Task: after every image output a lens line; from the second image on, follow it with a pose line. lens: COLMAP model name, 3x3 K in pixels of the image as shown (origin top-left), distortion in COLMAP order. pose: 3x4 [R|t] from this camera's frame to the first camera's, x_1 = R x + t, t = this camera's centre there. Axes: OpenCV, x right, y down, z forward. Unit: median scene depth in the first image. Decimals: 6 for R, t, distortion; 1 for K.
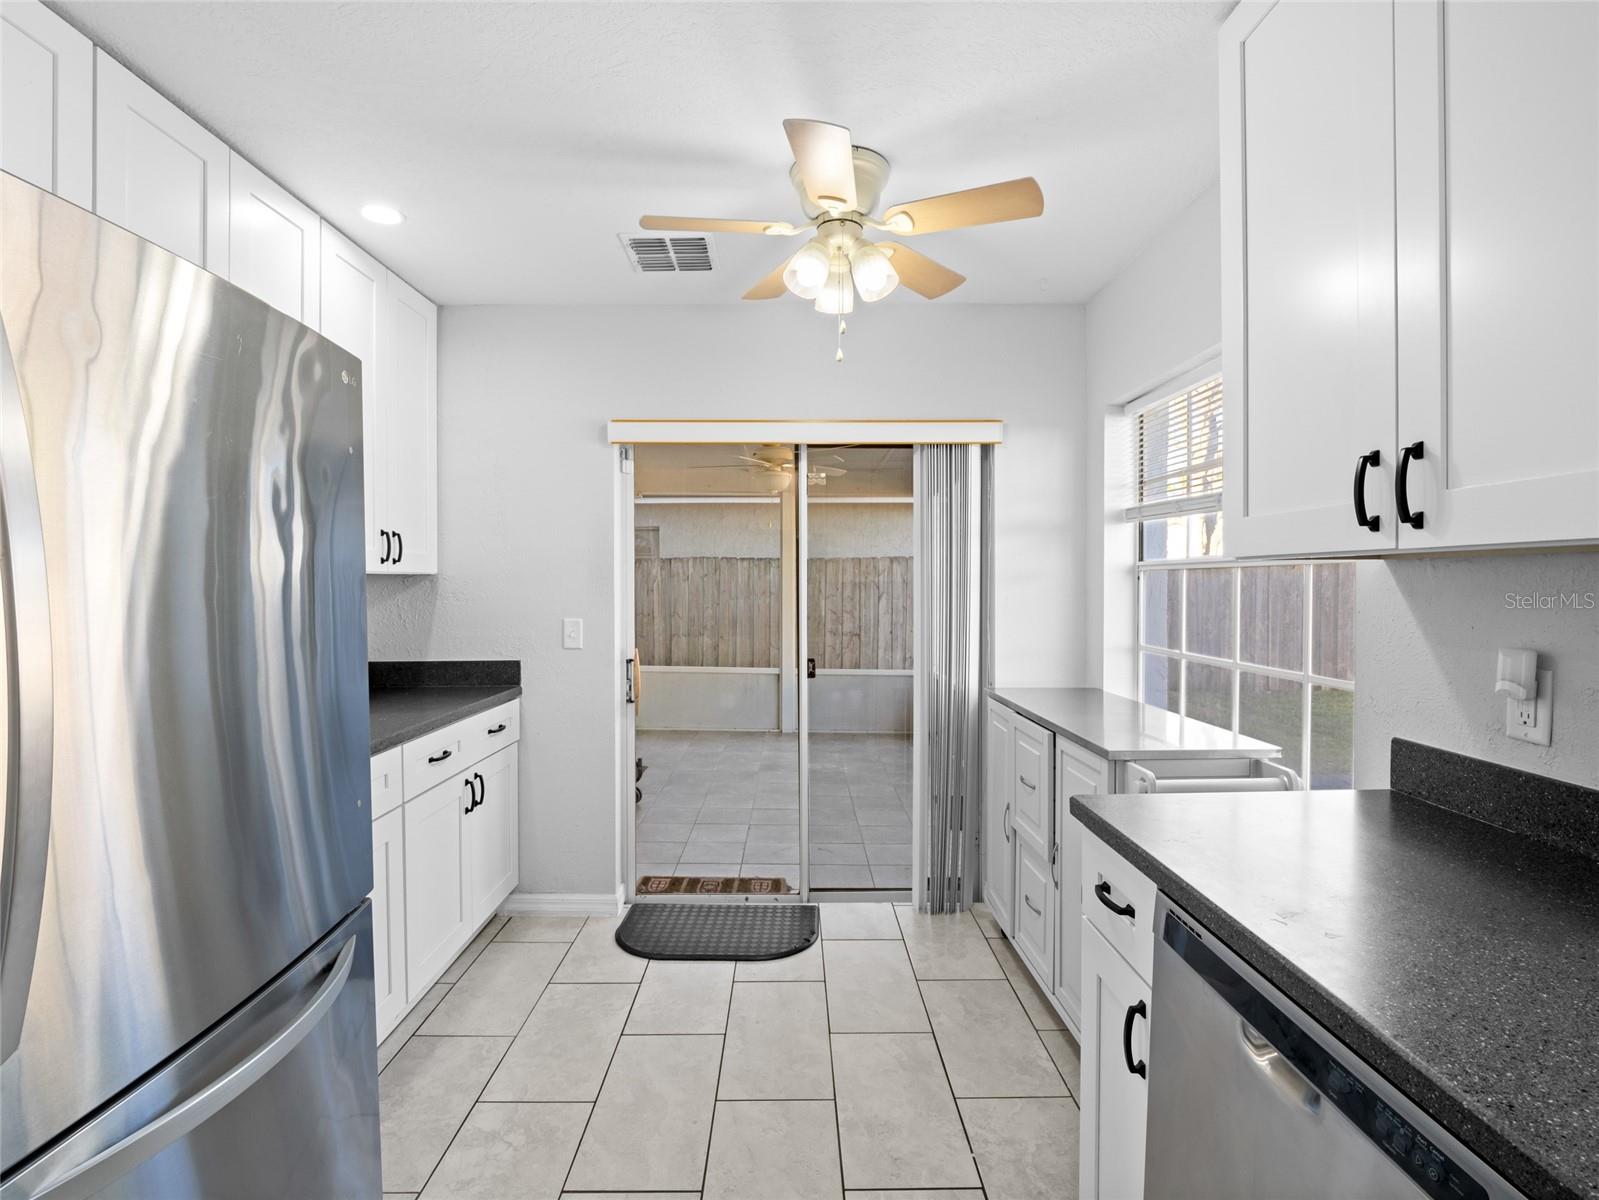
lens RADIAL K [[772.2, 0, 801.6], [0, 772.2, 593.3], [0, 0, 1]] dist [-0.002264, -0.001132]
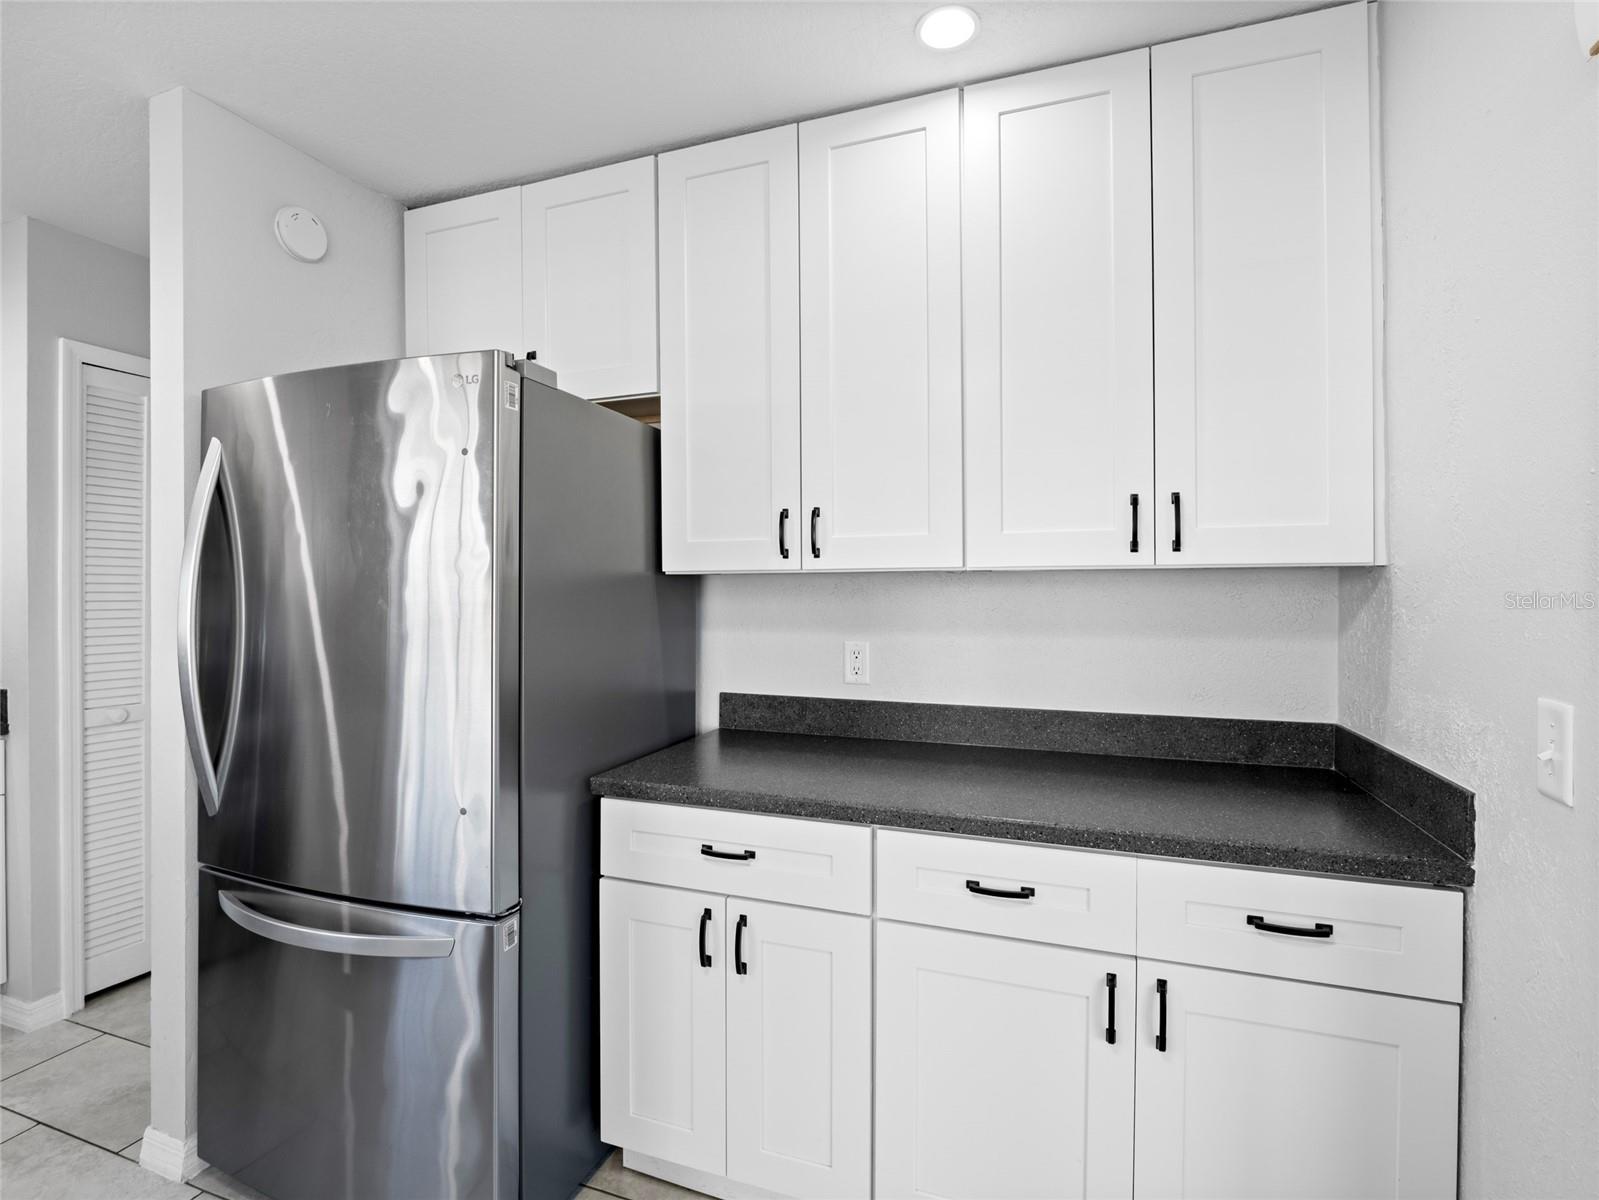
lens RADIAL K [[772.2, 0, 801.6], [0, 772.2, 593.3], [0, 0, 1]] dist [-0.002264, -0.001132]
pose [[-0.347509, -0.003138, -0.937671, 0.090814], [-0.008509, 0.999964, -0.000193, -0.006530], [0.937638, 0.007911, -0.347523, 0.917445]]
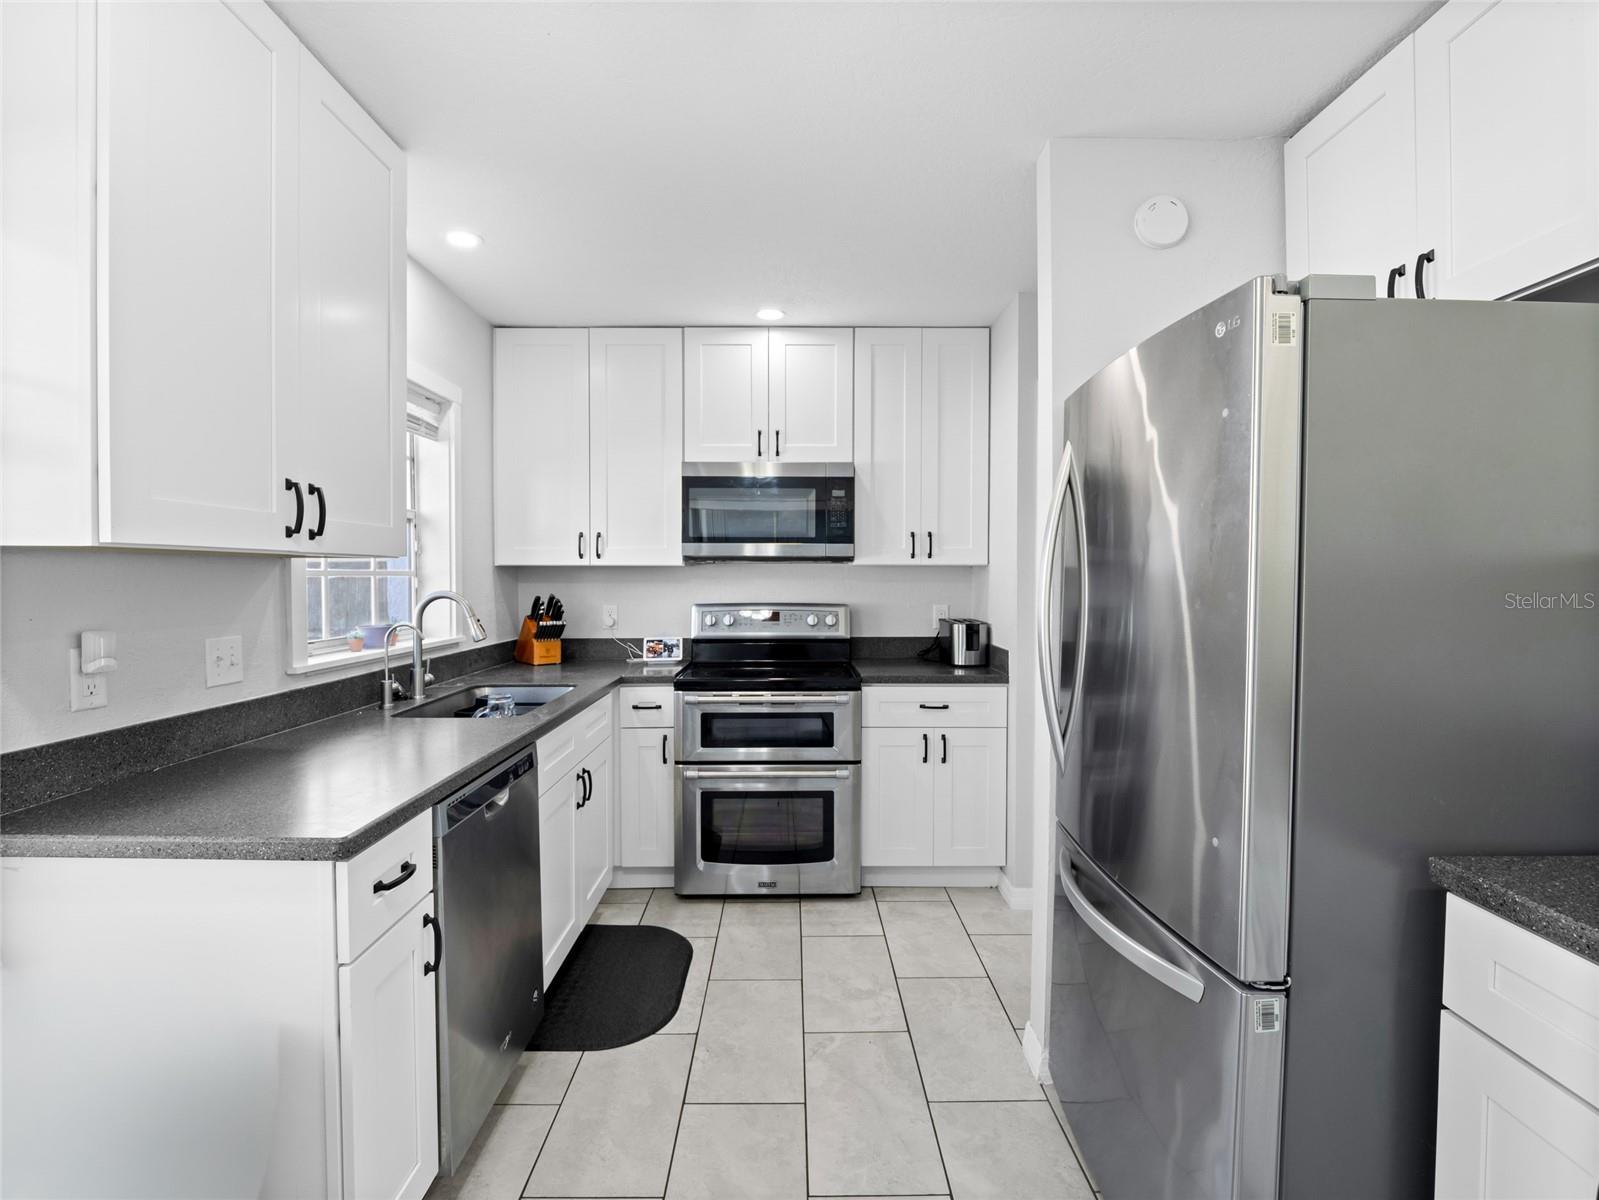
lens RADIAL K [[772.2, 0, 801.6], [0, 772.2, 593.3], [0, 0, 1]] dist [-0.002264, -0.001132]
pose [[-0.999986, -0.004813, -0.002234, -0.048590], [-0.004878, 0.999537, 0.030049, -0.010553], [0.002088, 0.030060, -0.999546, 0.950871]]
